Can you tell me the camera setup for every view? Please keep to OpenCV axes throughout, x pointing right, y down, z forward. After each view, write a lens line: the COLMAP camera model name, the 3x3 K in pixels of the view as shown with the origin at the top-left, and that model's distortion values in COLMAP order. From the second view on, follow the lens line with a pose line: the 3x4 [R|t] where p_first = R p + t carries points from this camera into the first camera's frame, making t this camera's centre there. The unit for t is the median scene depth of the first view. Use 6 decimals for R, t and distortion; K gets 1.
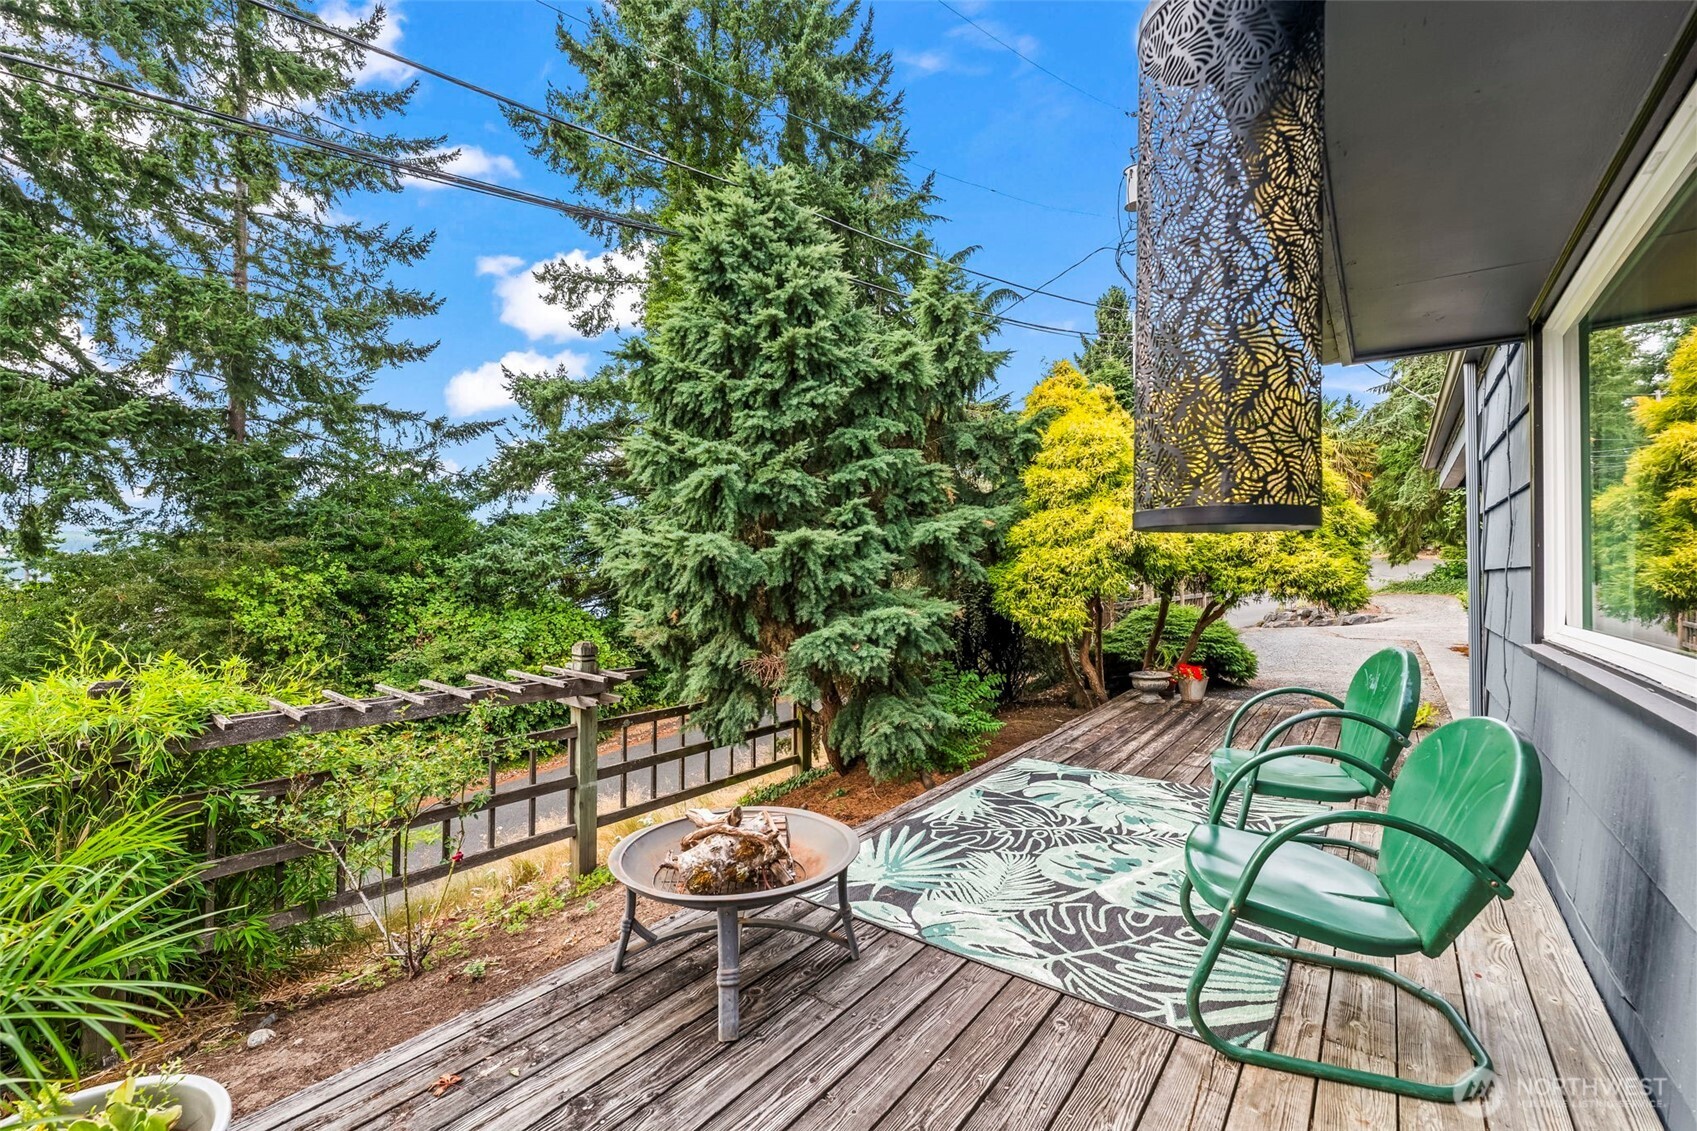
lens RADIAL K [[719.5, 0, 848.5], [0, 719.5, 565.5], [0, 0, 1]] dist [-0.003065, -0.000237]
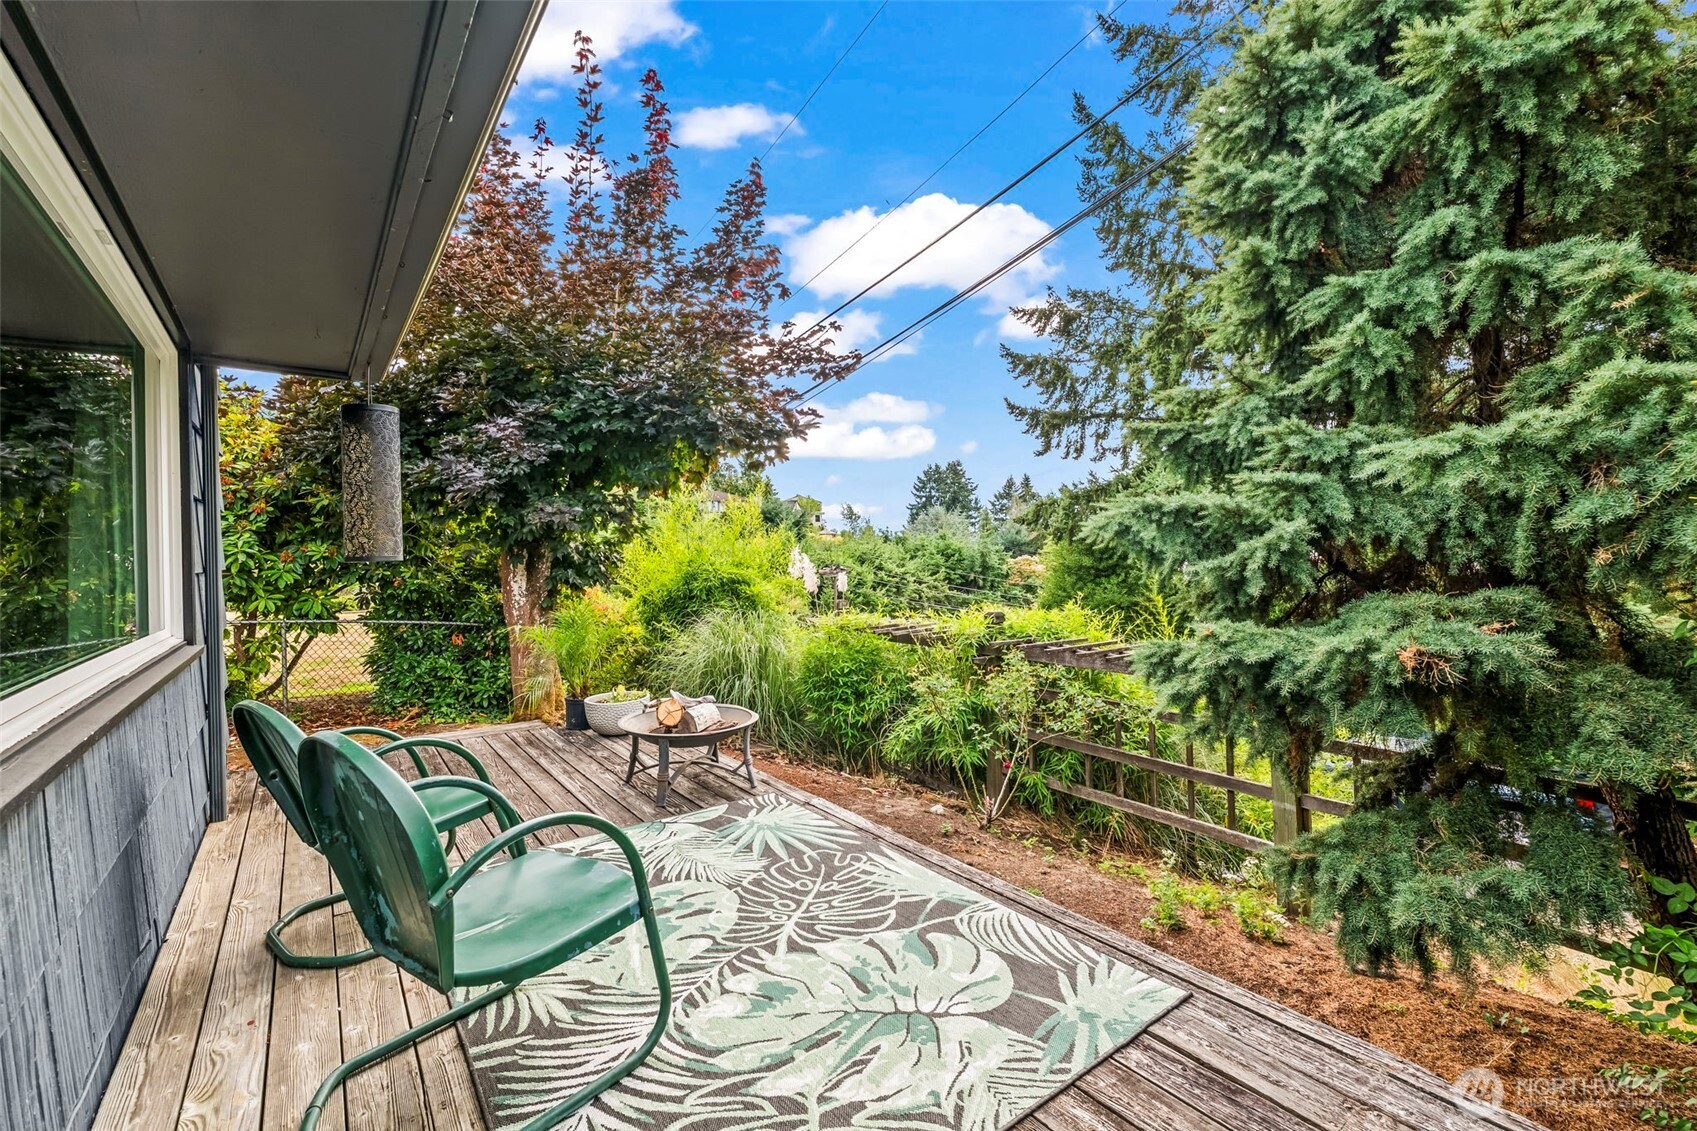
lens RADIAL K [[709.0, 0, 848.6], [0, 709.0, 547.1], [0, 0, 1]] dist [-0.013572, -0.000067]
pose [[-0.264280, 0.003266, -0.964441, 0.973553], [0.024550, 0.999693, -0.003342, -0.010740], [0.964134, -0.024560, -0.264279, 1.262818]]
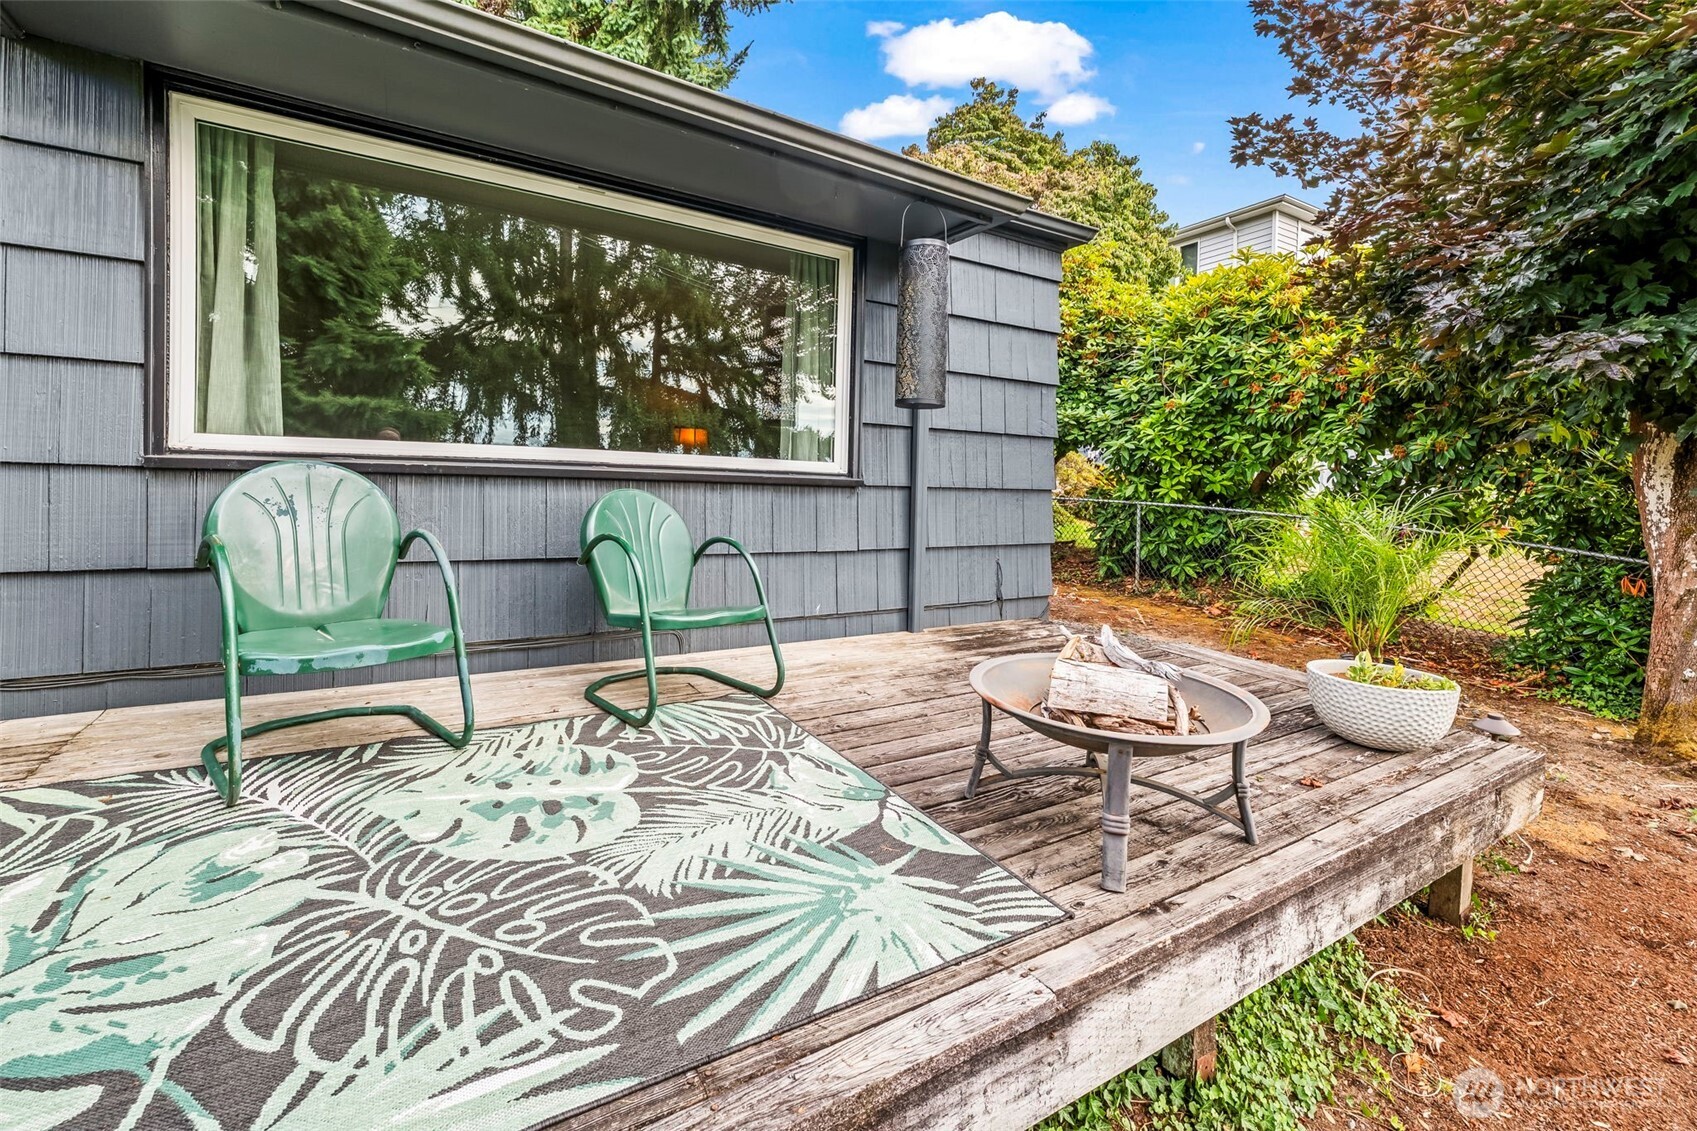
lens RADIAL K [[719.5, 0, 848.5], [0, 719.5, 565.5], [0, 0, 1]] dist [-0.003065, -0.000237]
pose [[-0.936430, -0.068428, 0.344116, -0.095262], [-0.030184, 0.992873, 0.115294, 0.104547], [-0.349553, 0.097578, -0.931822, 1.294677]]
